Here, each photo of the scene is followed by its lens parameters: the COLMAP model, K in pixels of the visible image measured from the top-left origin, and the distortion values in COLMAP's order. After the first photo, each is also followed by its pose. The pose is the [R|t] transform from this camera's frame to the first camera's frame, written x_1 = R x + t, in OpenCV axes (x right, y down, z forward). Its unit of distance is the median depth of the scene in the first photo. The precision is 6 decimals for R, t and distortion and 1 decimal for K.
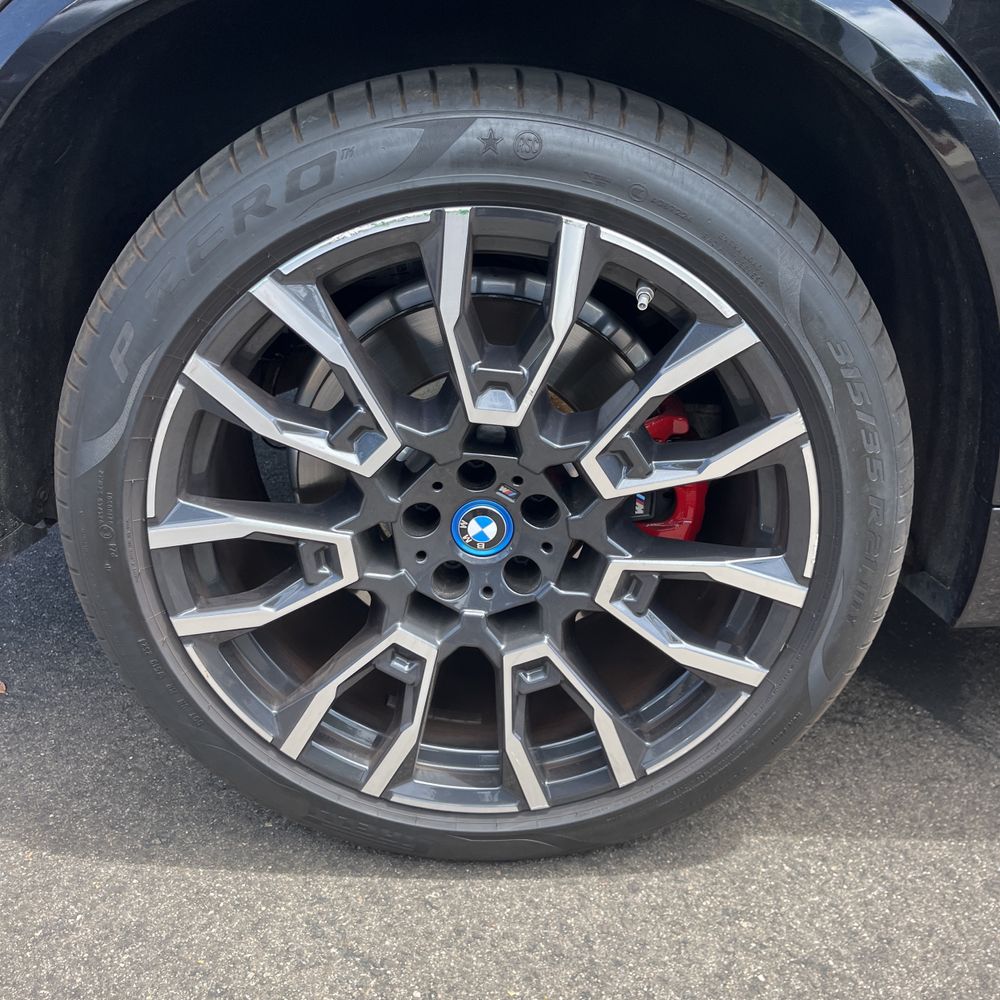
lens RADIAL K [[1002.4, 0, 500.7], [0, 1002.4, 479.3], [0, 0, 1]] dist [0.022969, 0.000000]
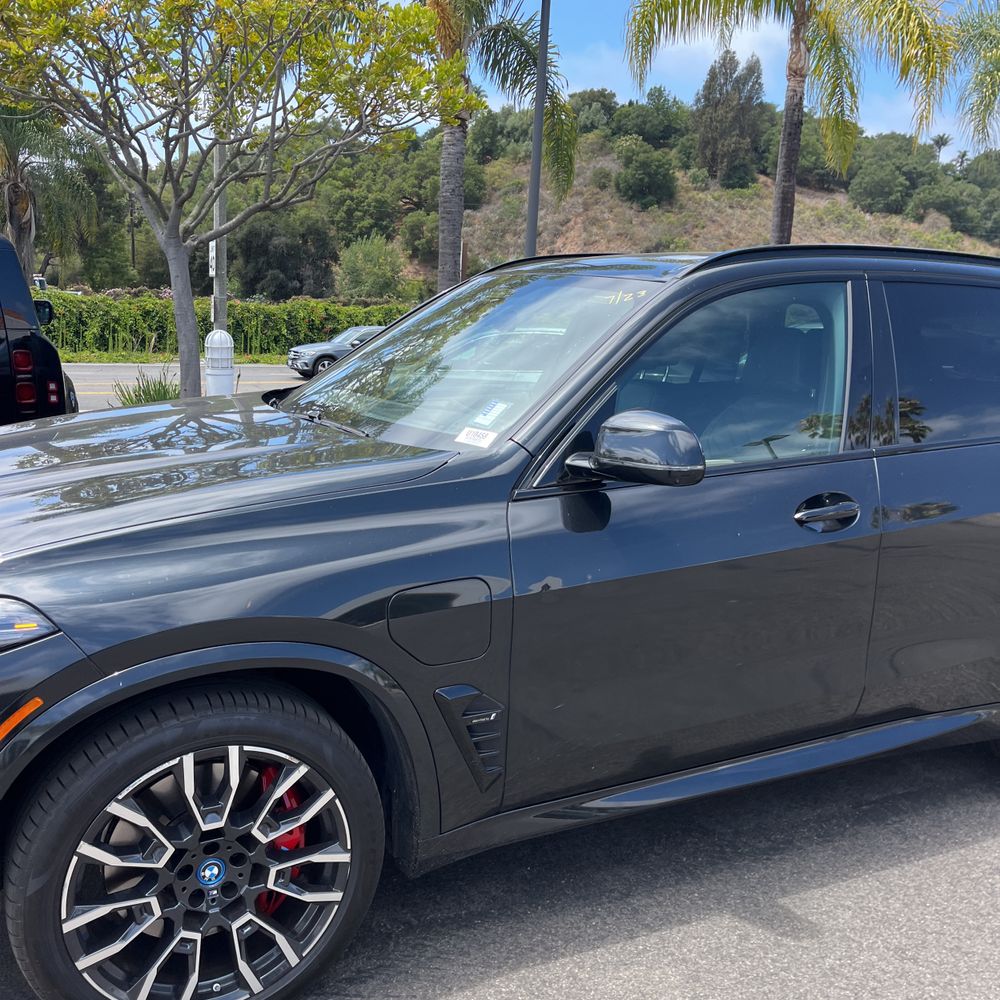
lens RADIAL K [[1002.4, 0, 504.3], [0, 1002.4, 494.7], [0, 0, 1]] dist [0.022969, 0.000000]
pose [[0.882233, -0.168358, 0.439683, -0.313046], [0.250161, 0.958770, -0.134834, -0.318769], [-0.398854, 0.228946, 0.887975, -1.606808]]
